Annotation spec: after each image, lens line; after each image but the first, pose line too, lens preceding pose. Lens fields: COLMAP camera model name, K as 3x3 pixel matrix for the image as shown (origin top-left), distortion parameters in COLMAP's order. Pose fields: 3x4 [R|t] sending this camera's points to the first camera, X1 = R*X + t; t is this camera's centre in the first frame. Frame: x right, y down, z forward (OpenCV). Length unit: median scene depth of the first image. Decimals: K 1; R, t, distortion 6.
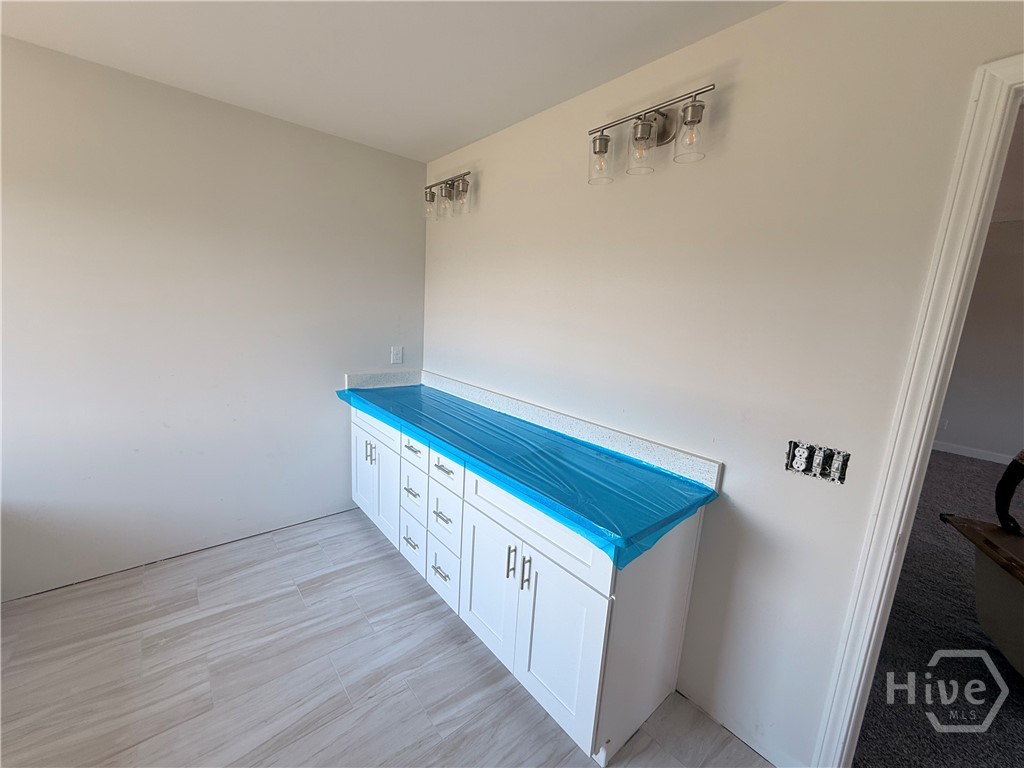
lens RADIAL K [[411.6, 0, 511.7], [0, 411.6, 389.9], [0, 0, 1]] dist [0.000220, 0.000263]
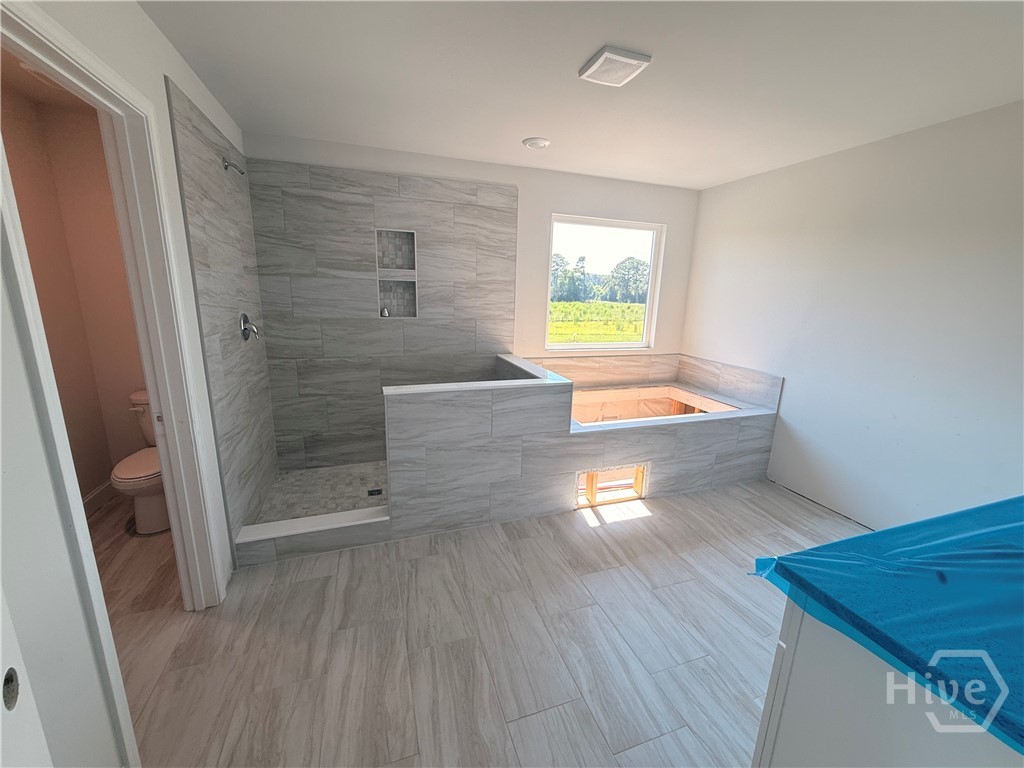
lens RADIAL K [[411.6, 0, 511.0], [0, 411.6, 385.7], [0, 0, 1]] dist [0.000220, 0.000263]
pose [[-0.382884, 0.130761, -0.914495, 0.850350], [-0.215112, 0.950100, 0.225915, -0.043506], [0.898403, 0.283218, -0.335649, 0.490995]]
